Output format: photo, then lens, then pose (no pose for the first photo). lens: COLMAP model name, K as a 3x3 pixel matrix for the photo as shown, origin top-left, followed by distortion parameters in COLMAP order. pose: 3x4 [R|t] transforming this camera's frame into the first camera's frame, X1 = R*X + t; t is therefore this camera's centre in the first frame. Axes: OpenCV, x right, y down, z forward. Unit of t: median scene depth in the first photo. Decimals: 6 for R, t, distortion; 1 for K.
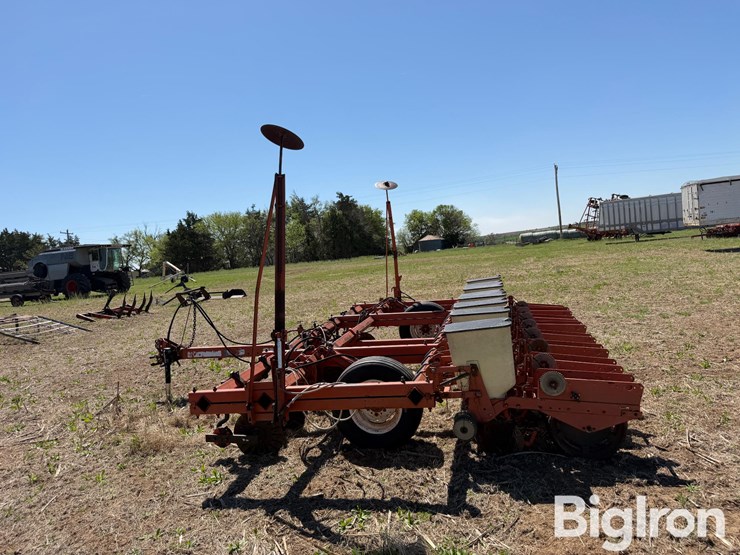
lens RADIAL K [[515.9, 0, 373.3], [0, 515.9, 278.7], [0, 0, 1]] dist [0.073364, -0.100181]
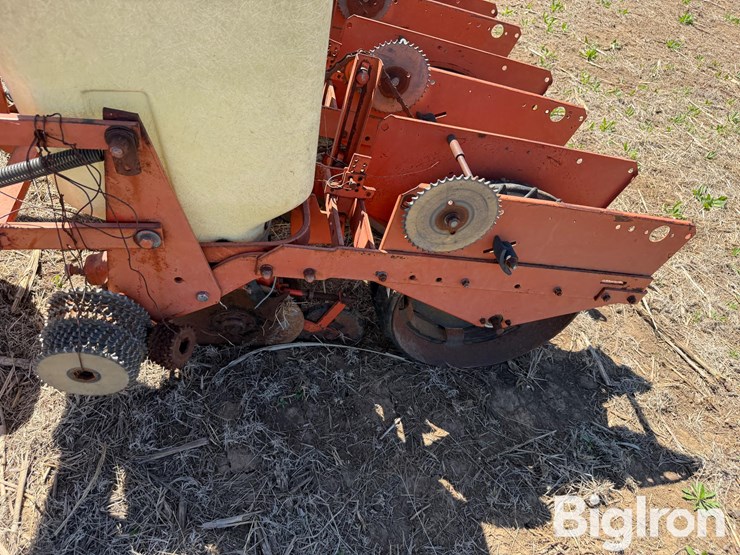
lens RADIAL K [[515.9, 0, 373.3], [0, 515.9, 278.7], [0, 0, 1]] dist [0.073364, -0.100181]
pose [[0.892366, -0.087426, 0.442764, 0.029885], [-0.234775, 0.747939, 0.620861, 0.011321], [-0.385439, -0.657985, 0.646910, 0.128392]]
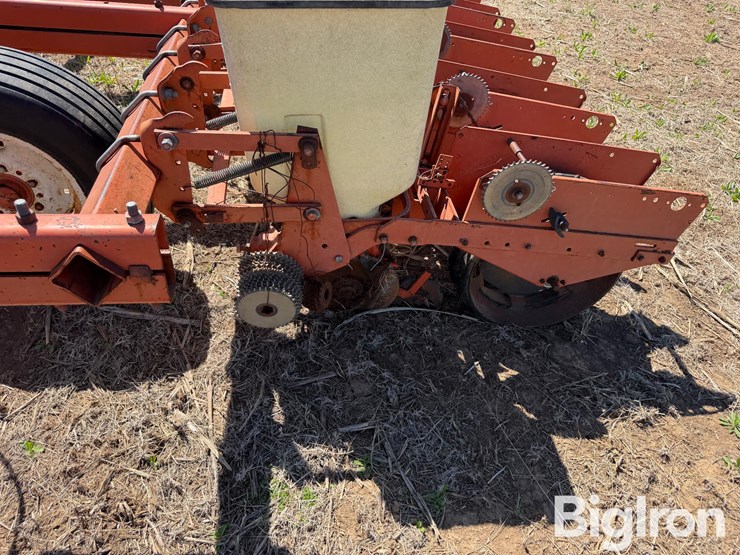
lens RADIAL K [[519.3, 0, 366.2], [0, 519.3, 269.7], [0, 0, 1]] dist [0.065814, -0.084866]
pose [[0.924368, -0.084431, 0.372043, 0.016768], [-0.158271, 0.802454, 0.575342, 0.008129], [-0.347124, -0.590711, 0.728399, 0.114889]]
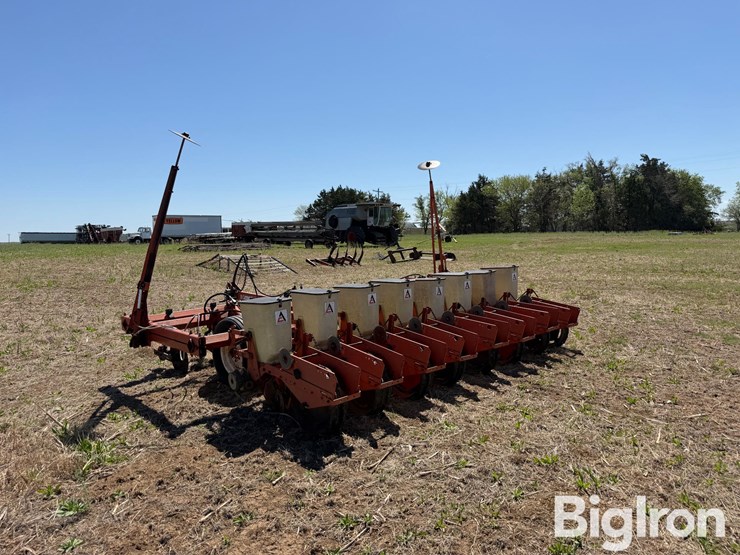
lens RADIAL K [[515.9, 0, 373.3], [0, 515.9, 278.7], [0, 0, 1]] dist [0.073364, -0.100181]
pose [[0.832297, 0.130560, -0.538735, 0.170910], [-0.091440, 0.990890, 0.098871, -0.016083], [0.546736, -0.033028, 0.836653, 0.025006]]
